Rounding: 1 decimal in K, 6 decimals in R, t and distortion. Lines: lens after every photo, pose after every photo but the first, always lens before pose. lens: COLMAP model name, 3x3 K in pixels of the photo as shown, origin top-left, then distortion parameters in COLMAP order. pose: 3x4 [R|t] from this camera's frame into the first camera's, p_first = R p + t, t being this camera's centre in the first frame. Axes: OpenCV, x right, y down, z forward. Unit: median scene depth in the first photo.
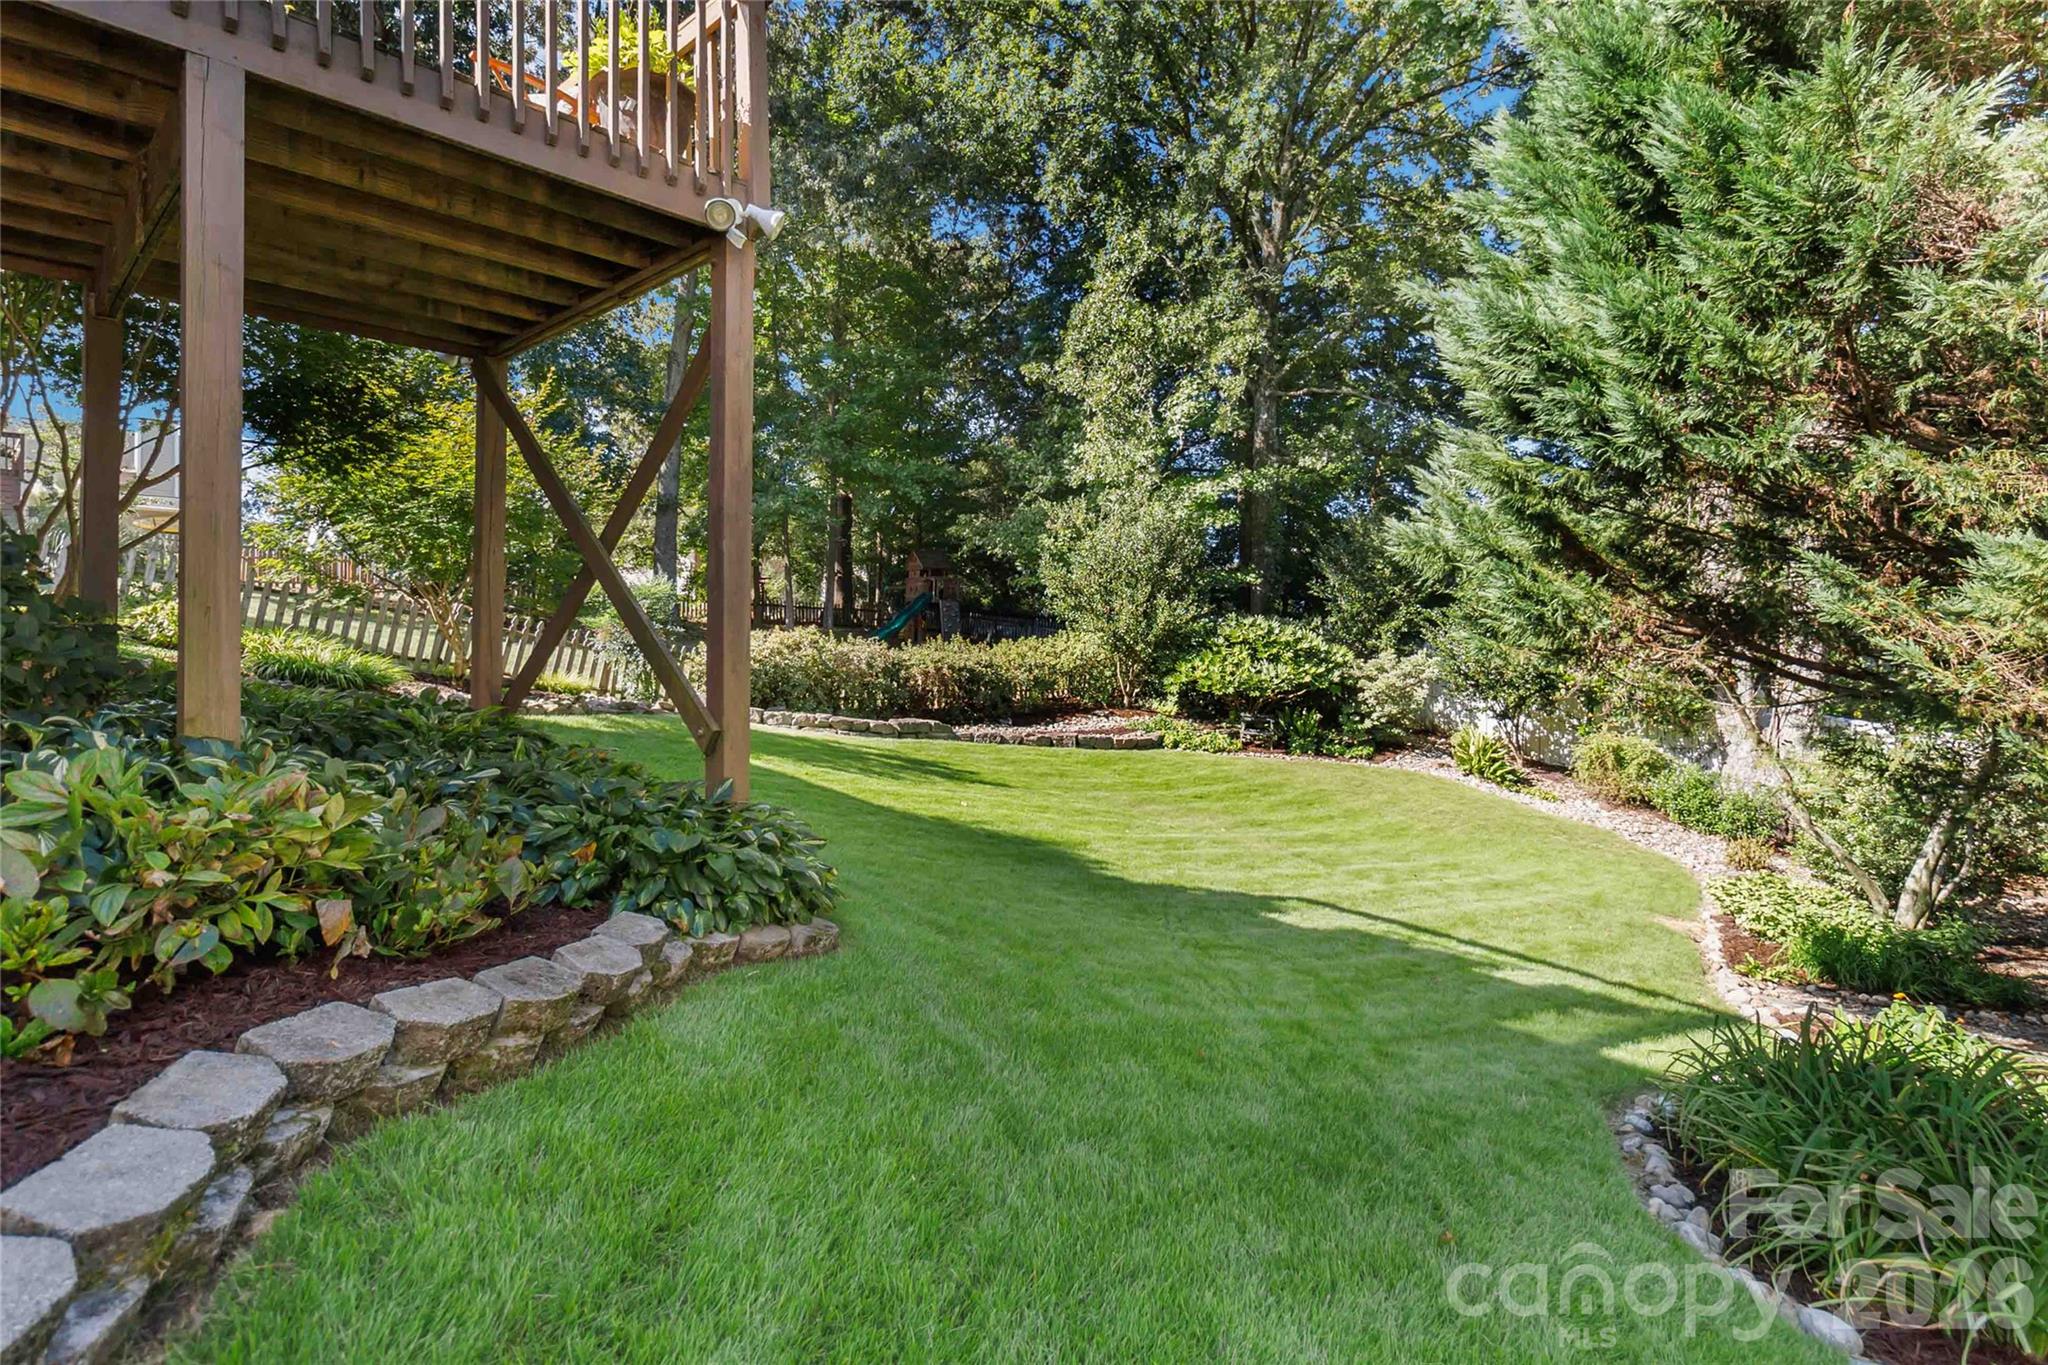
lens RADIAL K [[969.9, 0, 1034.1], [0, 969.9, 645.2], [0, 0, 1]] dist [0.000312, 0.000390]
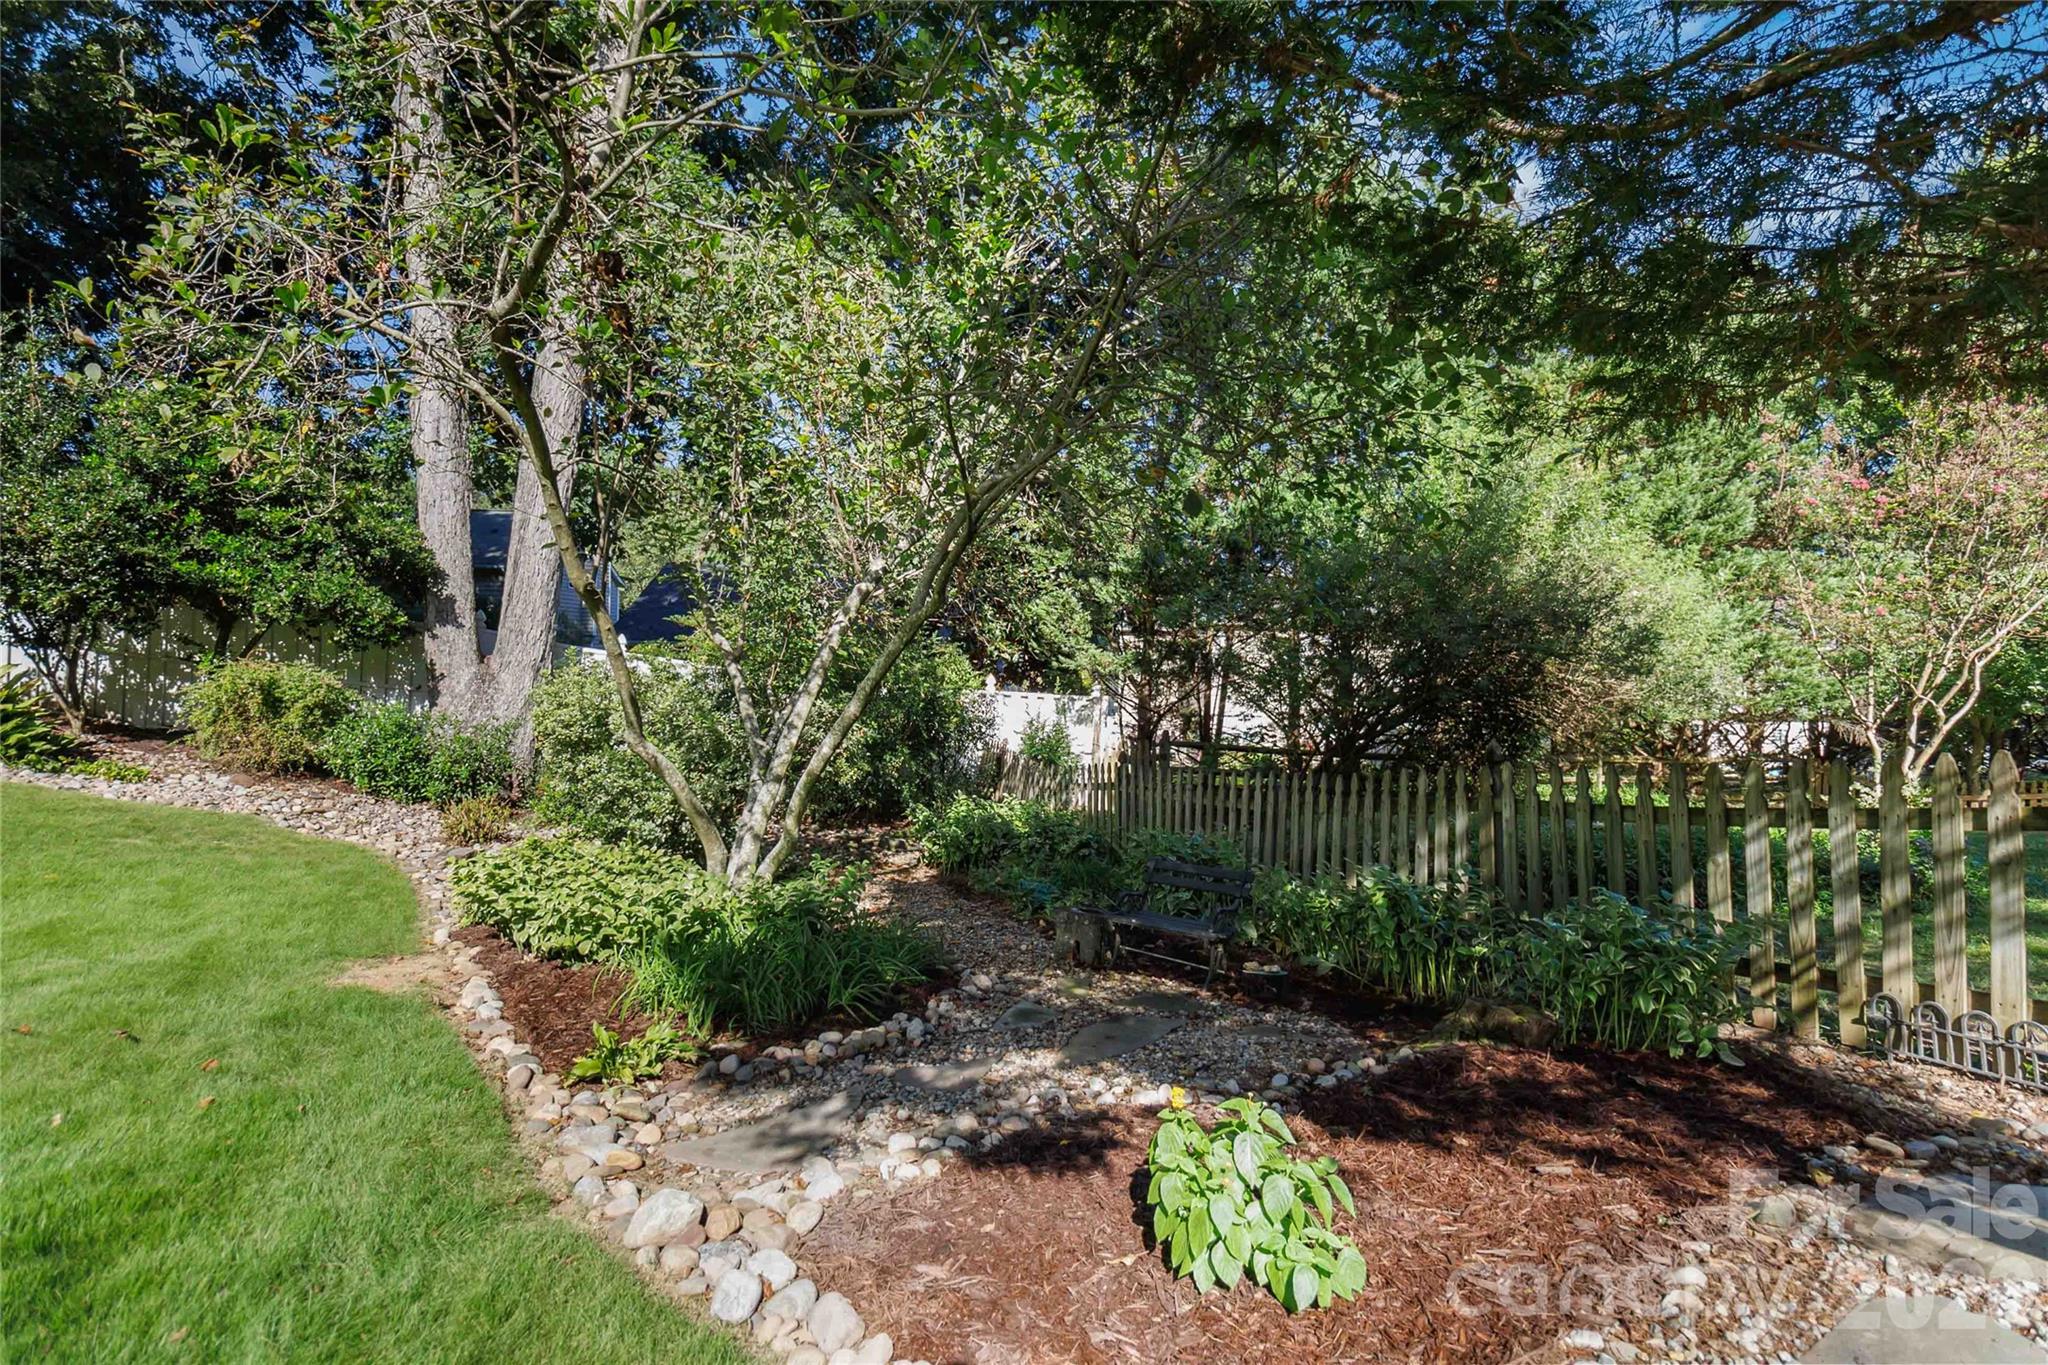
lens RADIAL K [[935.7, 0, 1023.6], [0, 935.7, 663.9], [0, 0, 1]] dist [0.004159, 0.000962]
pose [[0.347185, 0.023016, 0.937514, 0.224521], [-0.039765, 0.999161, -0.009803, 0.086081], [-0.936953, -0.033877, 0.347809, 0.370728]]
